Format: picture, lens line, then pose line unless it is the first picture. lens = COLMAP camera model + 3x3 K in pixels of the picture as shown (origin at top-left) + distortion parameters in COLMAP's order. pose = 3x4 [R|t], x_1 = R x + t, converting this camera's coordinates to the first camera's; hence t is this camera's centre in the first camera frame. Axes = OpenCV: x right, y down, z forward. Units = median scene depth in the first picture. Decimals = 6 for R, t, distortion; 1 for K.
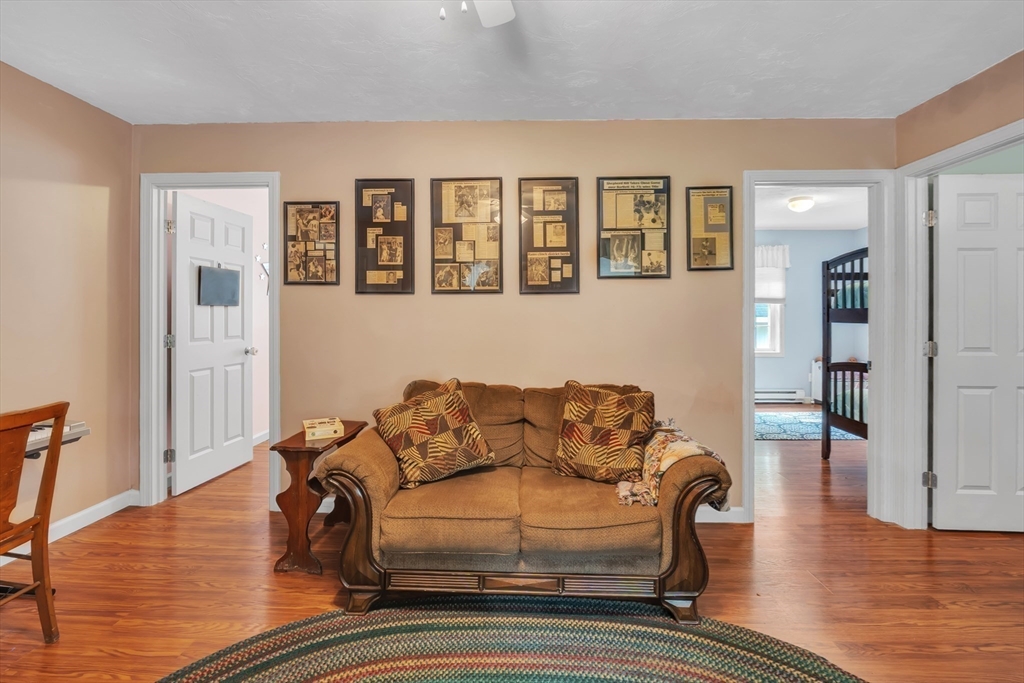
lens RADIAL K [[432.9, 0, 520.3], [0, 432.9, 316.8], [0, 0, 1]] dist [-0.009263, -0.000369]
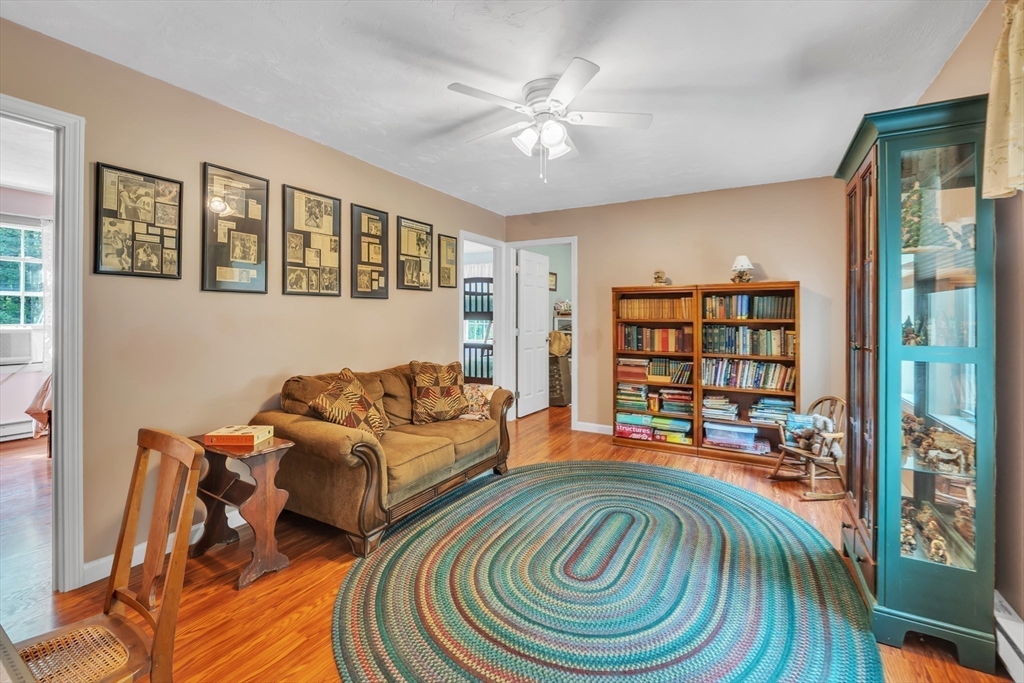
lens RADIAL K [[432.9, 0, 498.5], [0, 432.9, 313.5], [0, 0, 1]] dist [-0.009263, -0.000369]
pose [[0.494328, 0.004349, 0.869265, -0.857863], [-0.001701, 0.999990, -0.004035, -0.004583], [-0.869274, 0.000516, 0.494331, 0.035528]]
